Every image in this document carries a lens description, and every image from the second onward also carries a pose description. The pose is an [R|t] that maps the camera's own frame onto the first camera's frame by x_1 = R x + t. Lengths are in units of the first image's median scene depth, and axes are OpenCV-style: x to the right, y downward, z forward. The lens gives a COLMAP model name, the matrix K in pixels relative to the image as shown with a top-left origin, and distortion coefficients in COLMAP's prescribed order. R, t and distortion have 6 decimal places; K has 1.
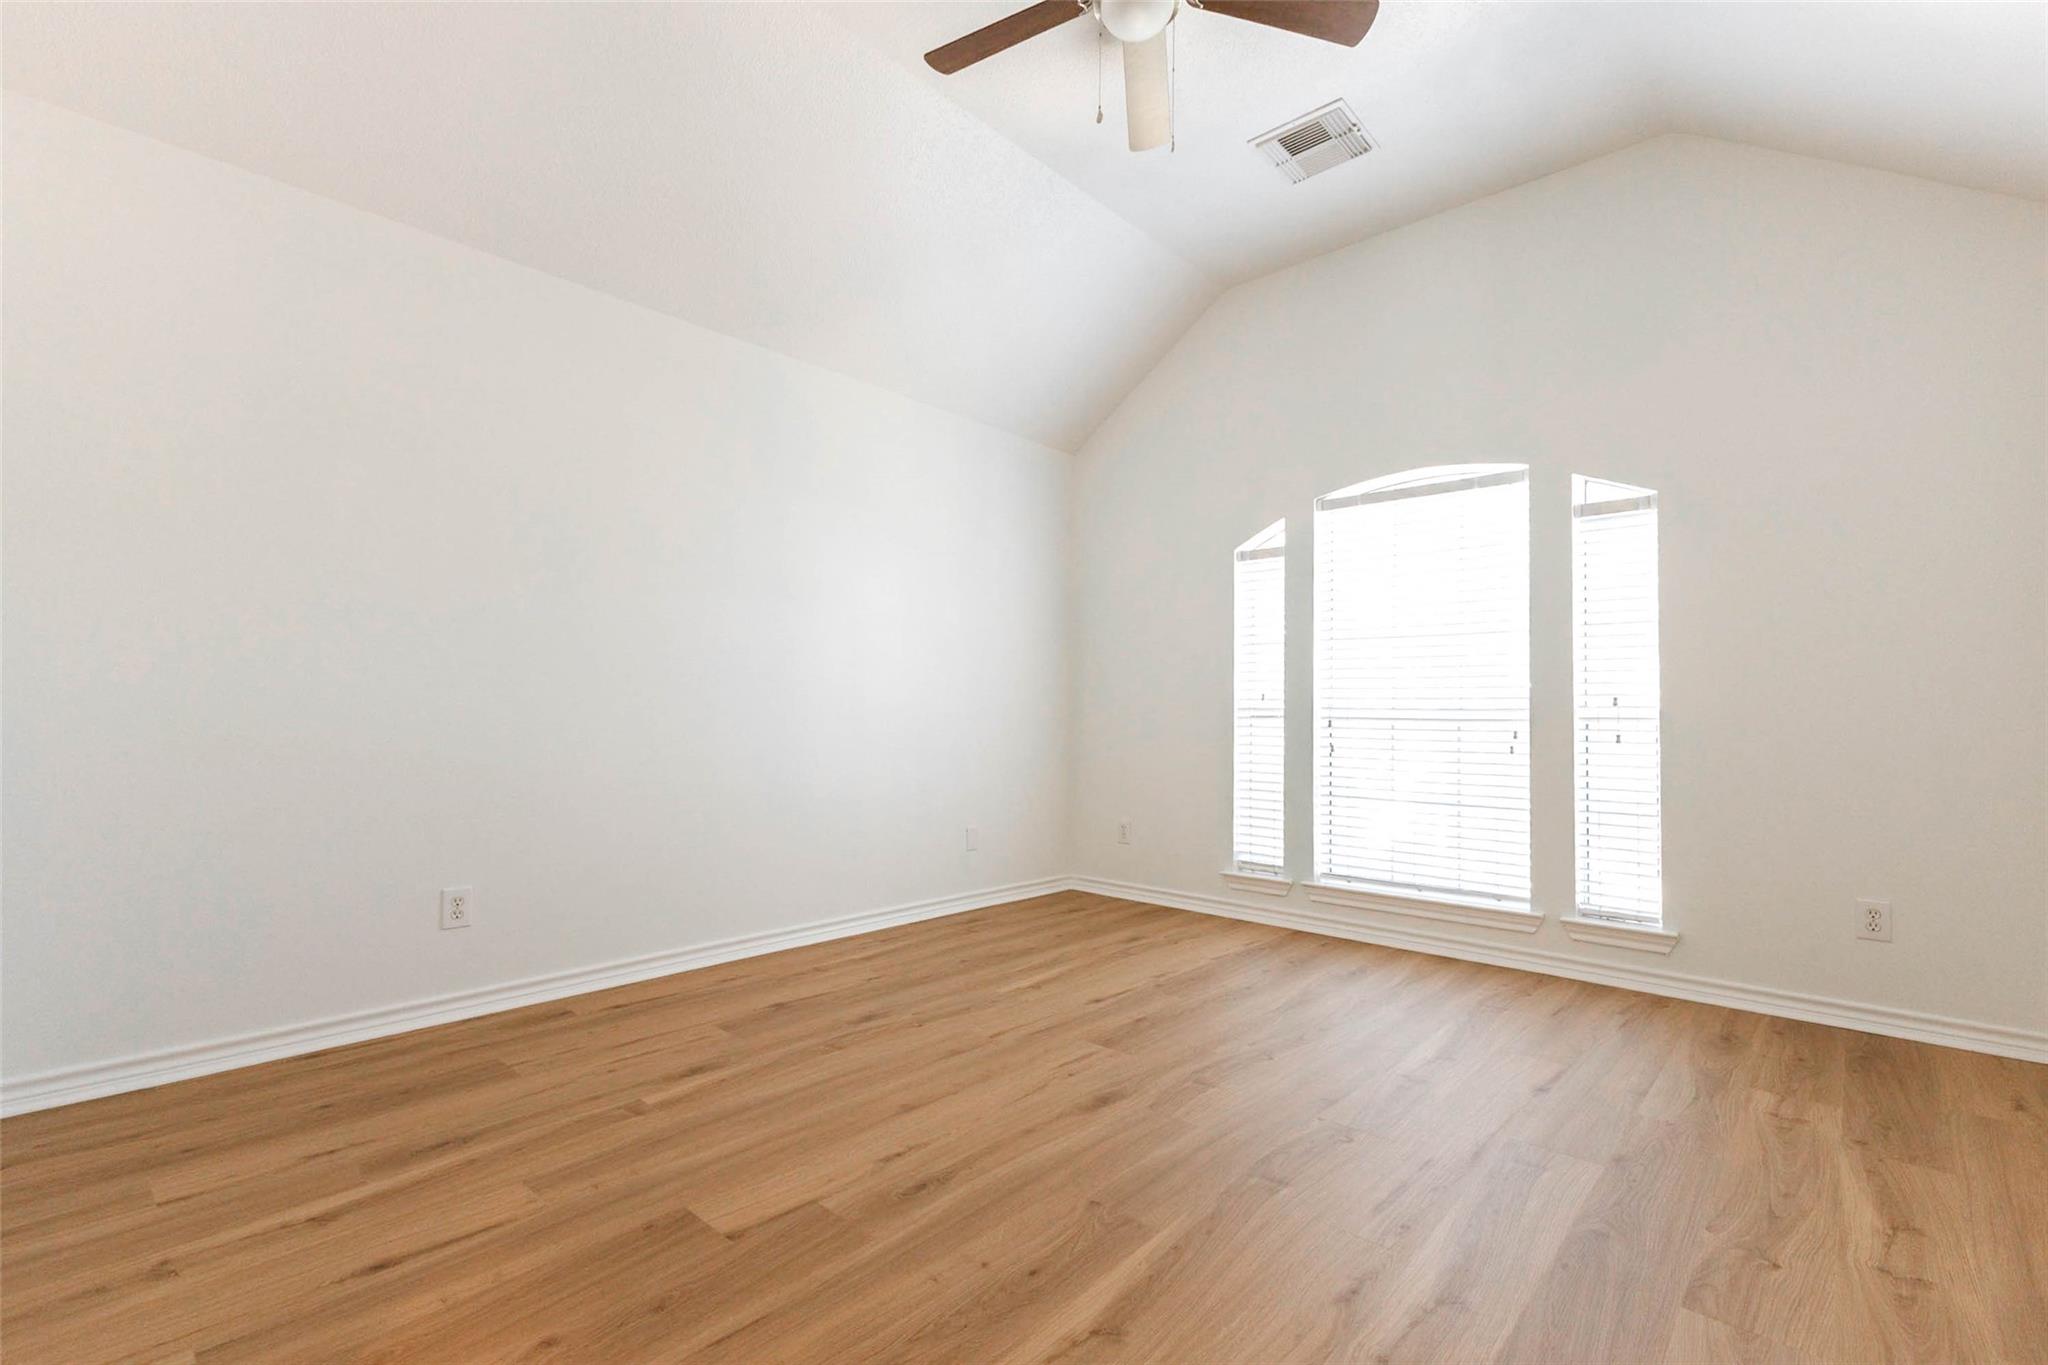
lens RADIAL K [[909.6, 0, 1016.9], [0, 909.6, 690.4], [0, 0, 1]] dist [0.013433, -0.000649]
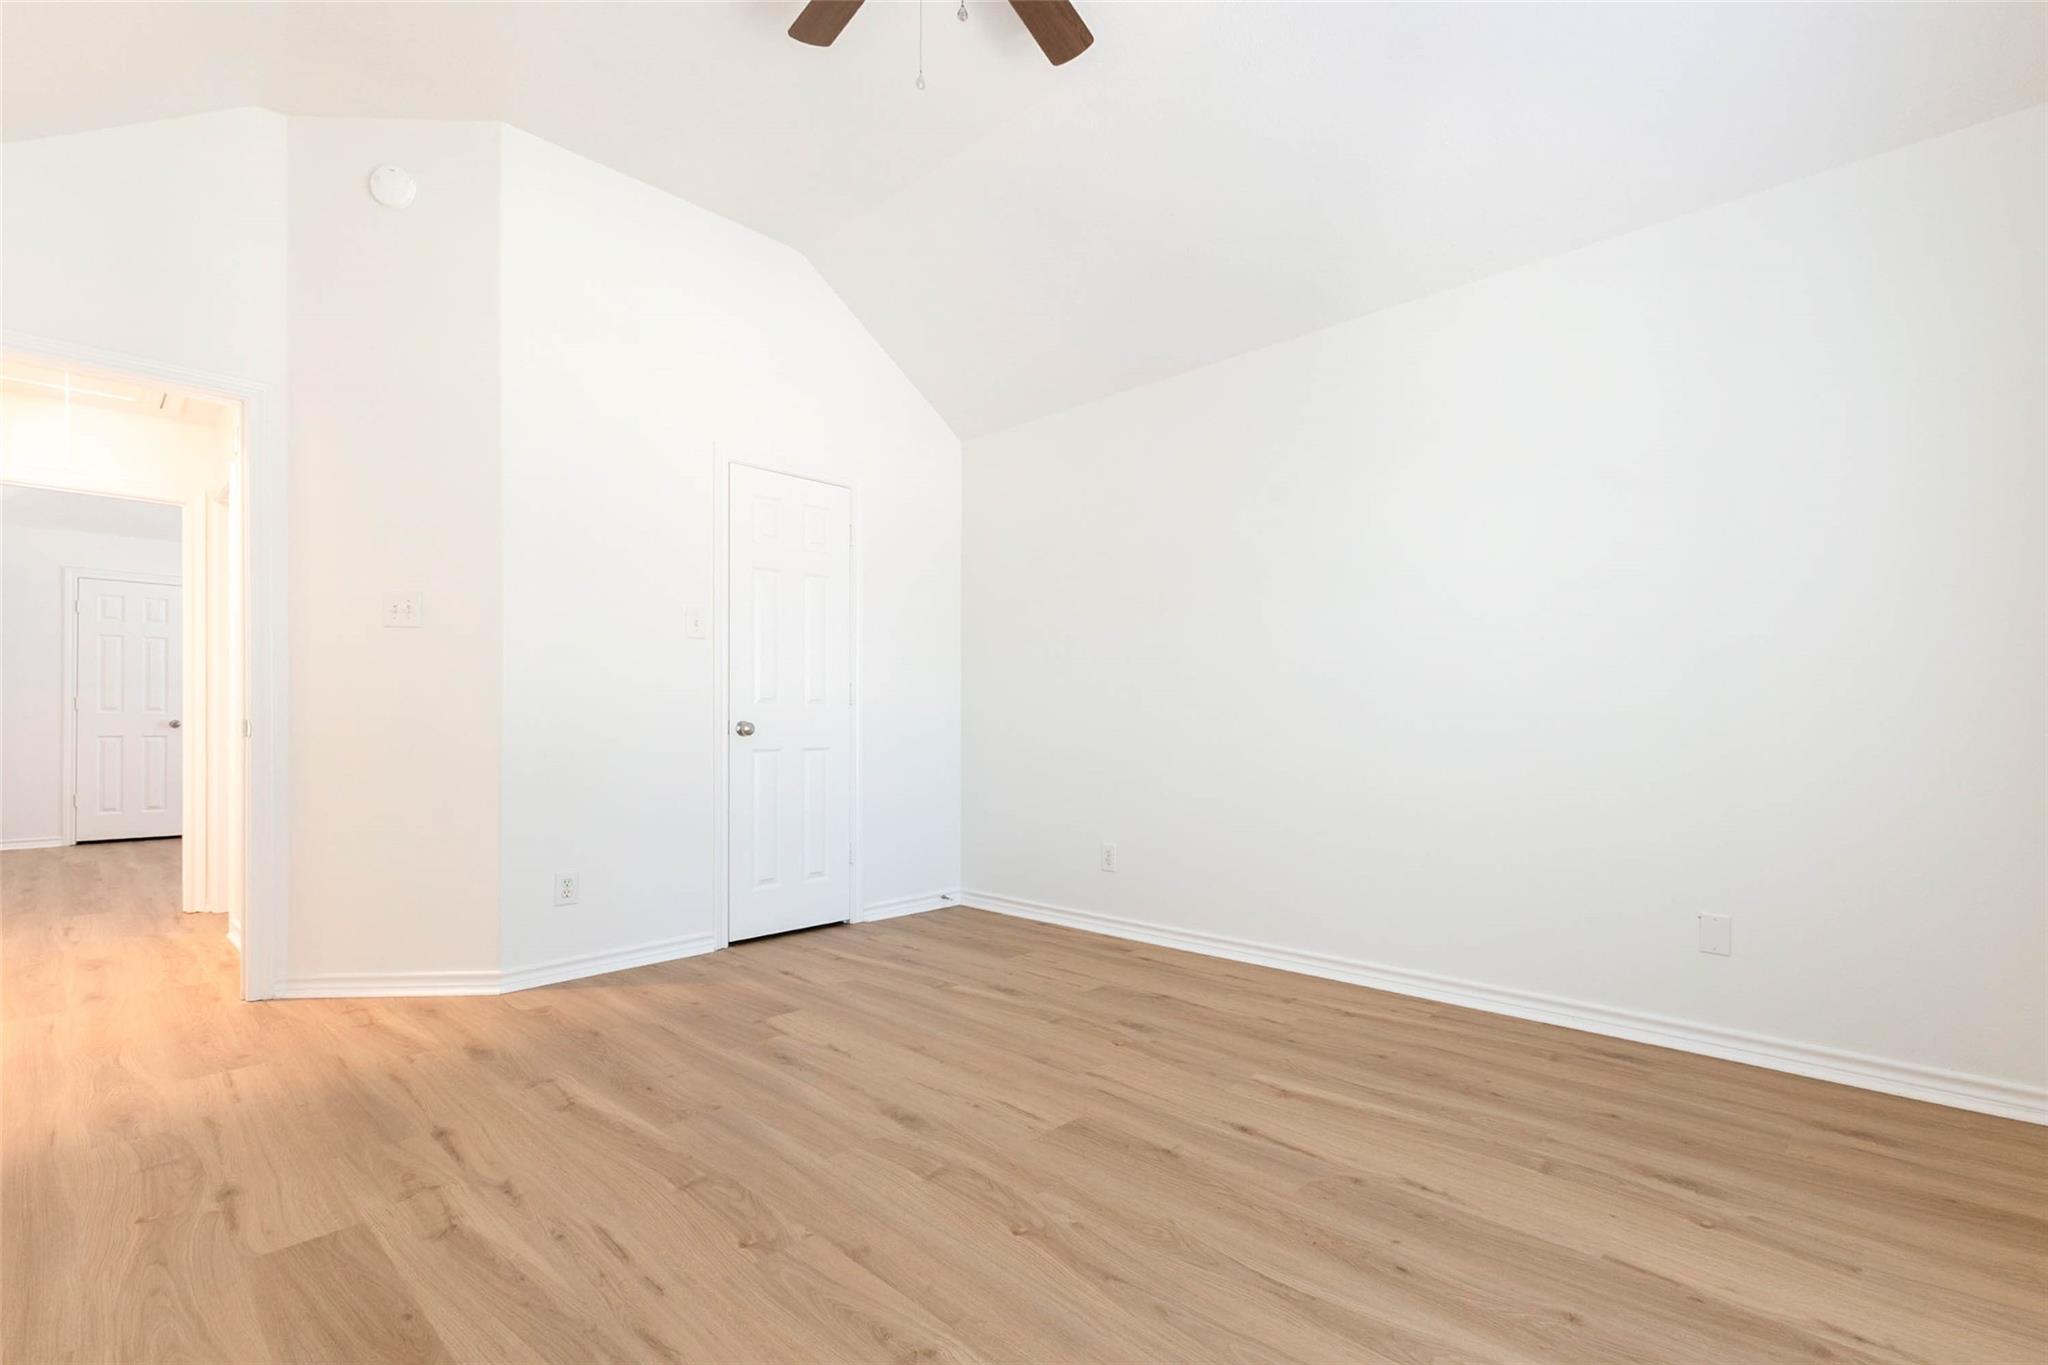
lens RADIAL K [[909.6, 0, 1045.3], [0, 909.6, 718.3], [0, 0, 1]] dist [0.013433, -0.000649]
pose [[-0.002879, -0.013445, -0.999905, 0.871400], [0.030790, 0.999434, -0.013527, 0.034469], [0.999522, -0.030826, -0.002464, 0.948096]]
